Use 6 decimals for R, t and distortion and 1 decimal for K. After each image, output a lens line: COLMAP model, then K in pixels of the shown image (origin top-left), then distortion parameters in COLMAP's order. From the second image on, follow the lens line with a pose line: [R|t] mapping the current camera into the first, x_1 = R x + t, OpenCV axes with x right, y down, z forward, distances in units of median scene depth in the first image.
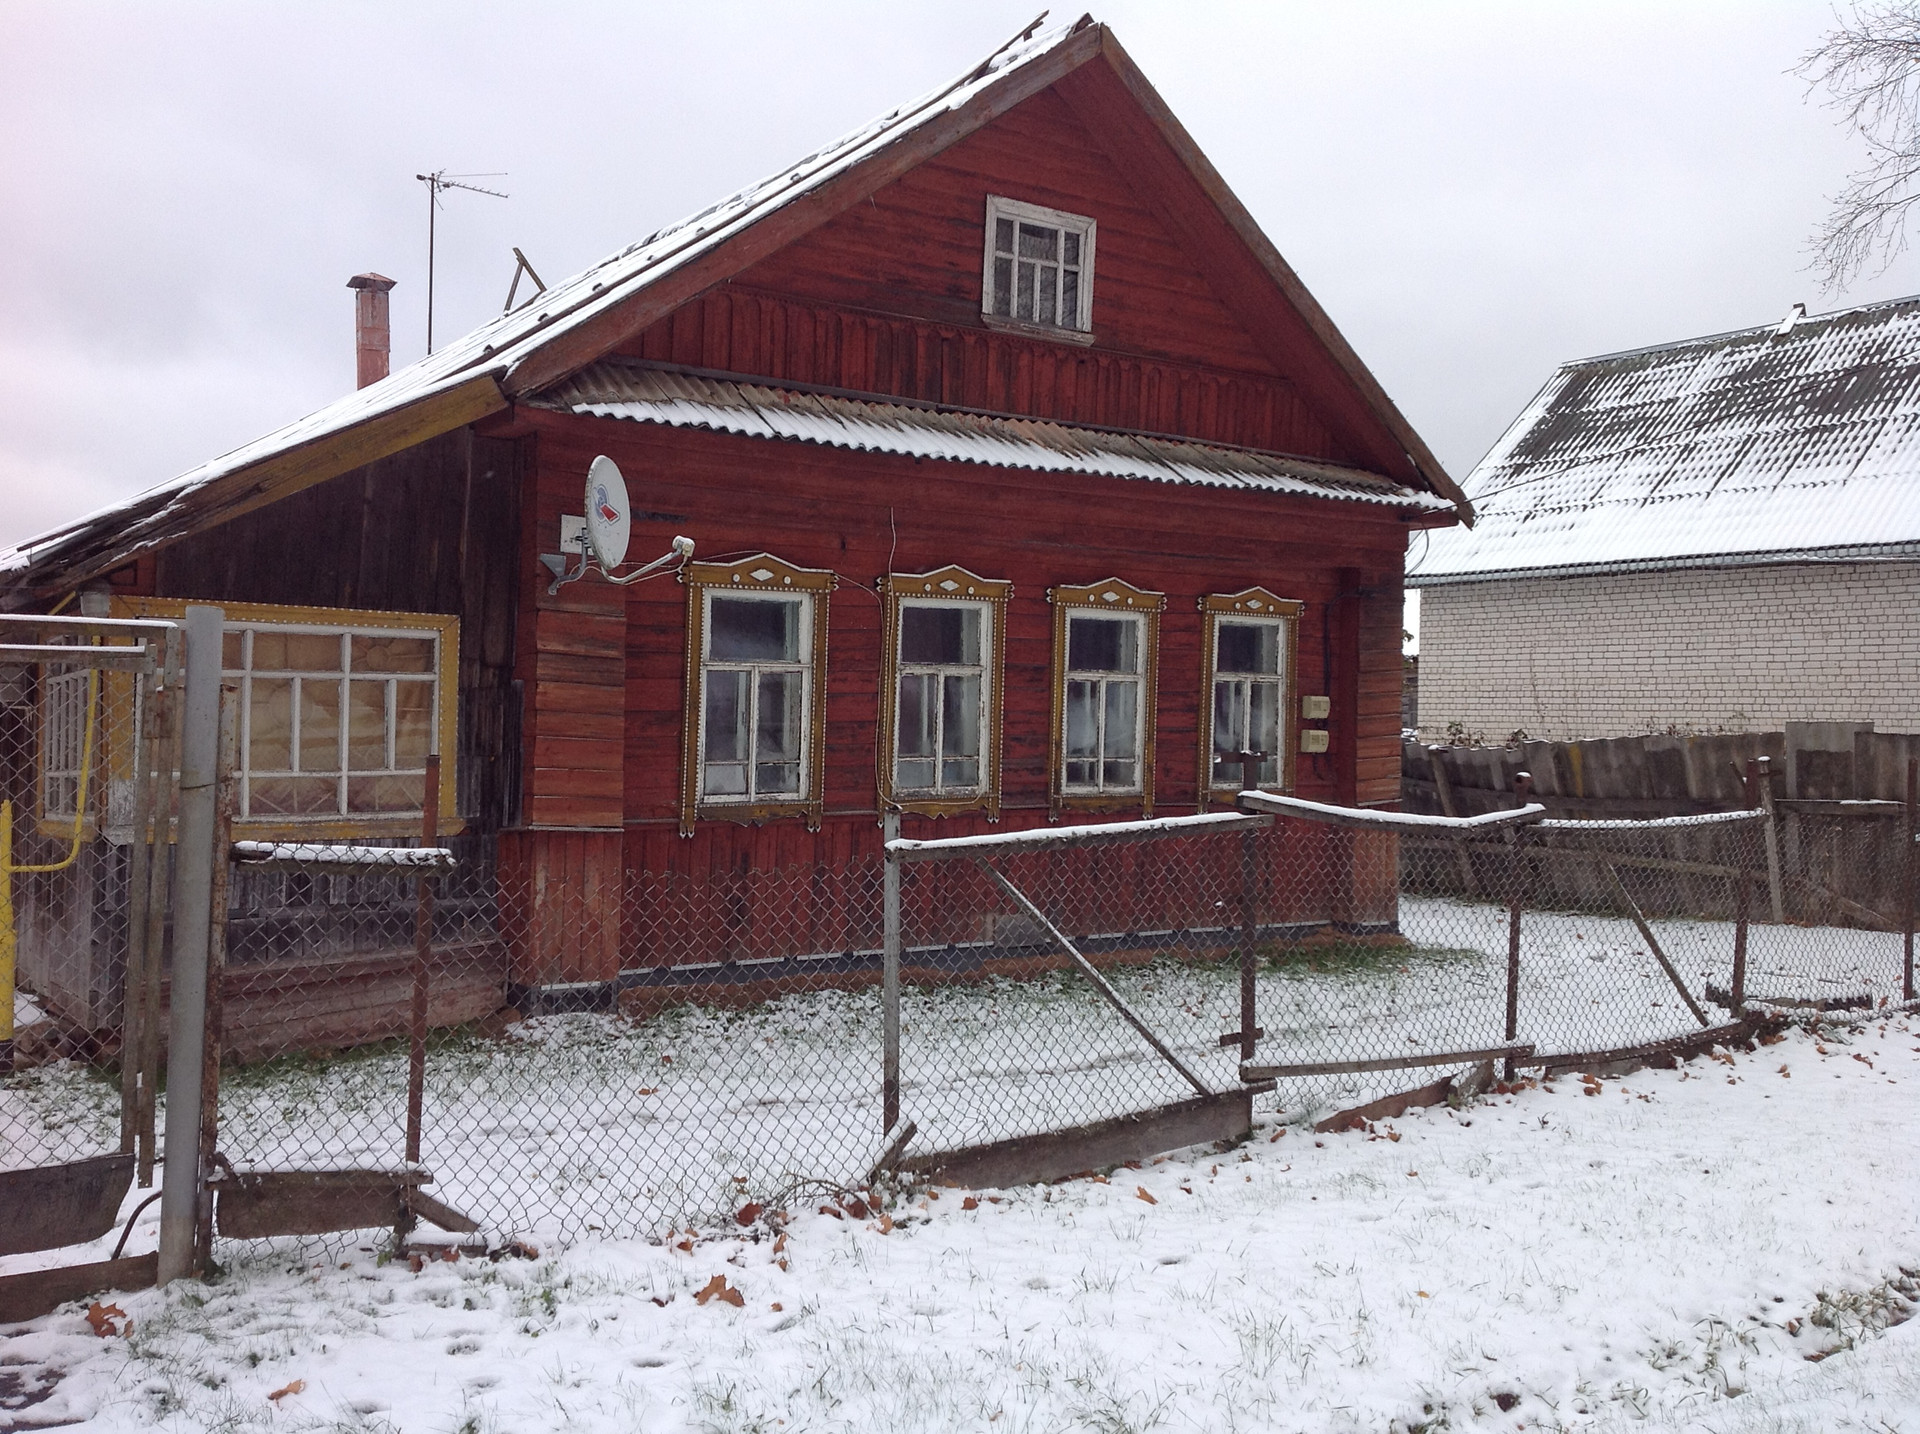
lens RADIAL K [[1941.6, 0, 884.8], [0, 1941.6, 724.4], [0, 0, 1]] dist [0.159250, -0.288542]
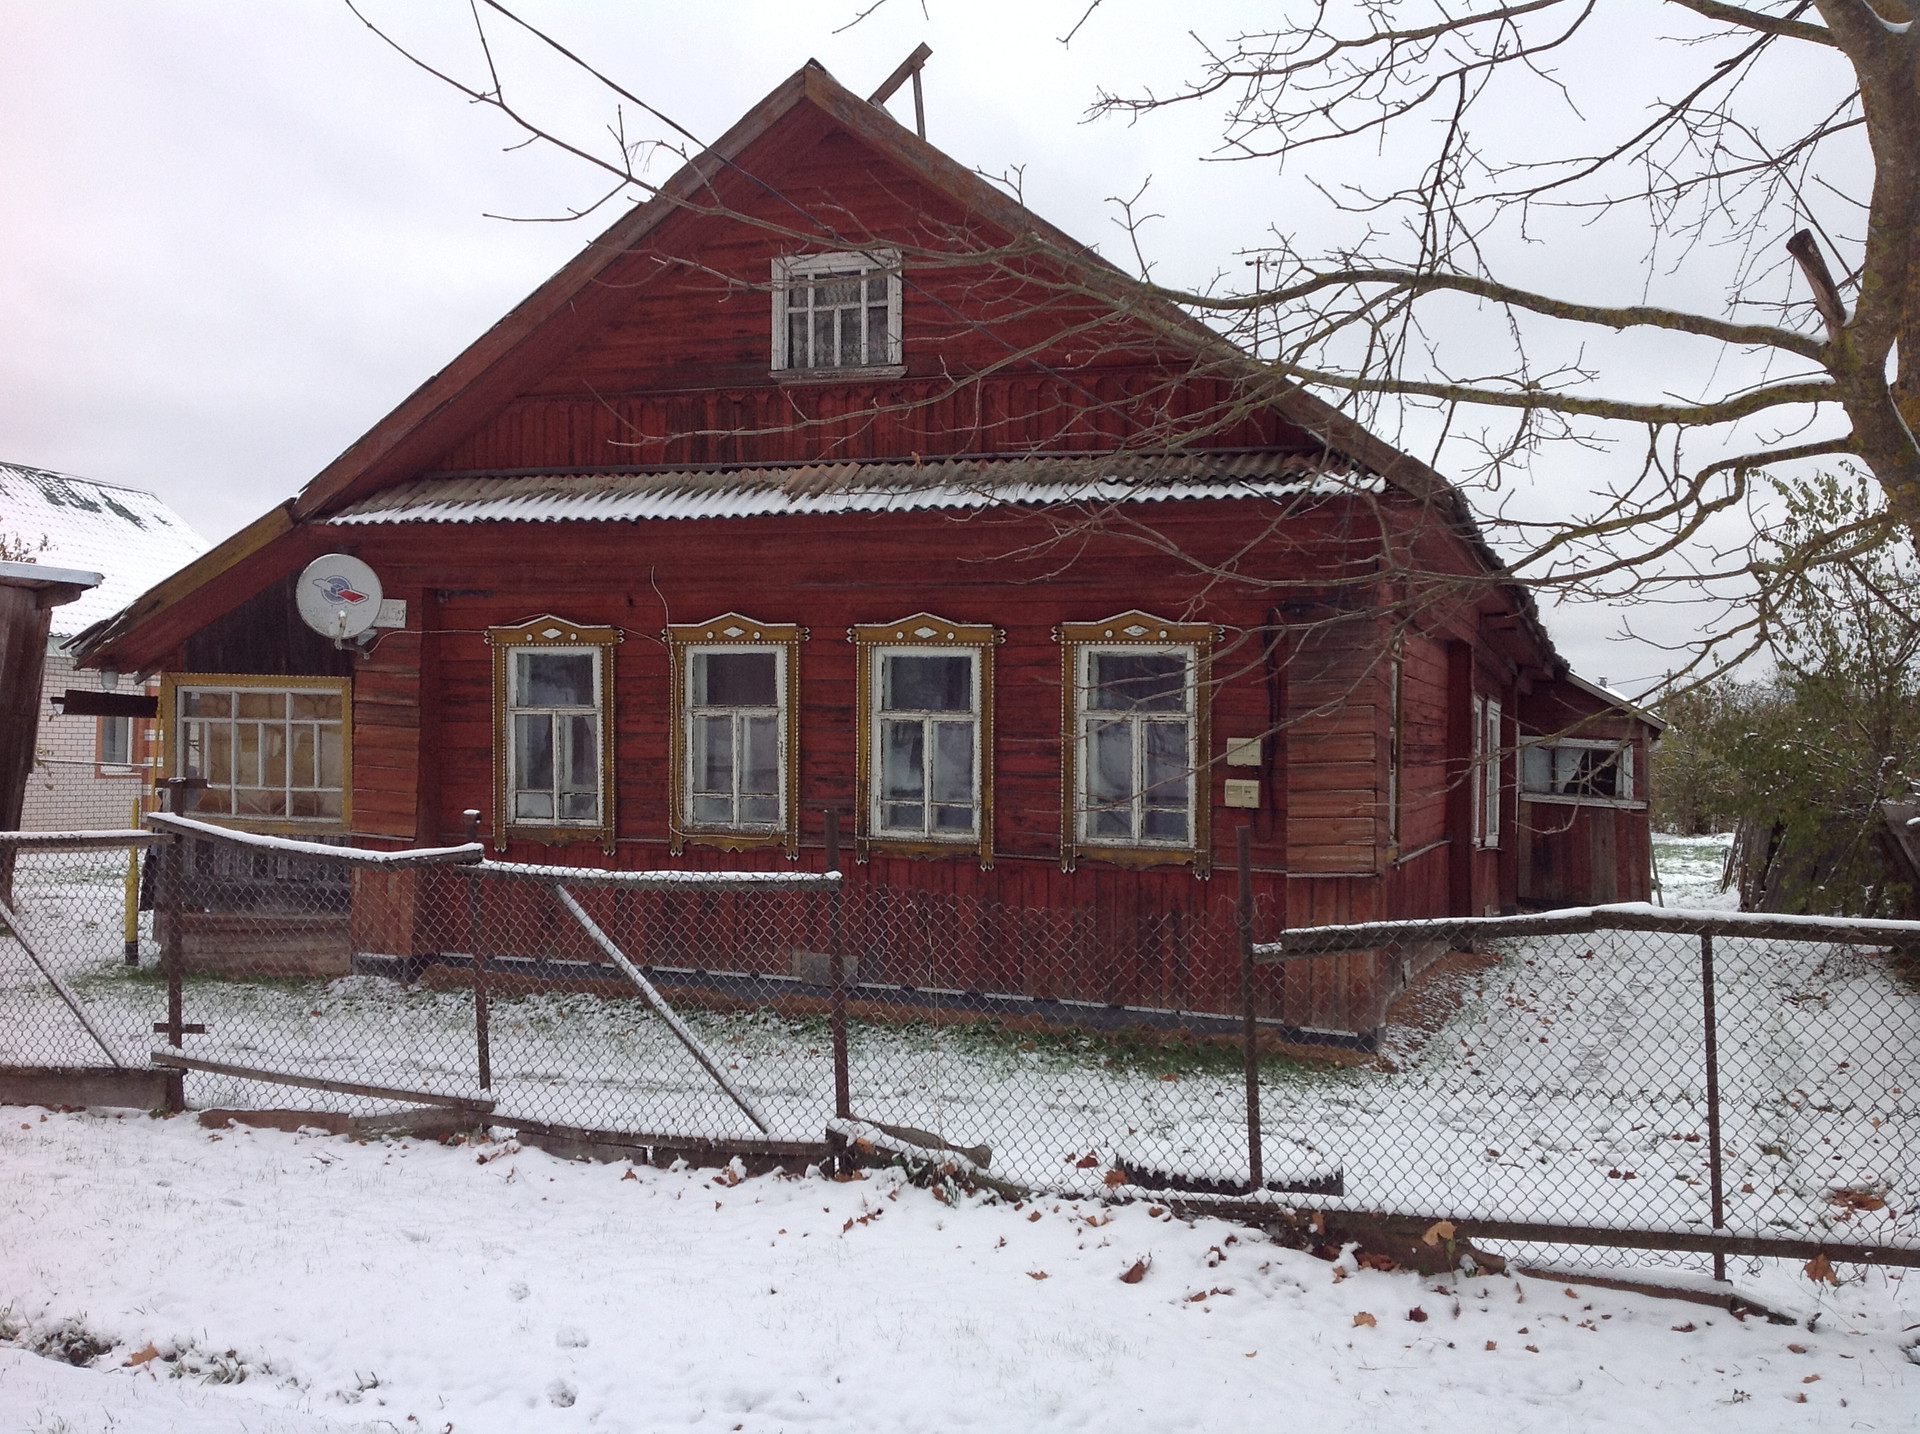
lens RADIAL K [[1900.6, 0, 960.0], [0, 1900.6, 717.0], [0, 0, 1]] dist [0.104658, -0.006726]
pose [[0.505743, -0.012190, -0.862598, 1.035329], [-0.018909, 0.999503, -0.025211, -0.001291], [0.862477, 0.029061, 0.505261, 0.608446]]
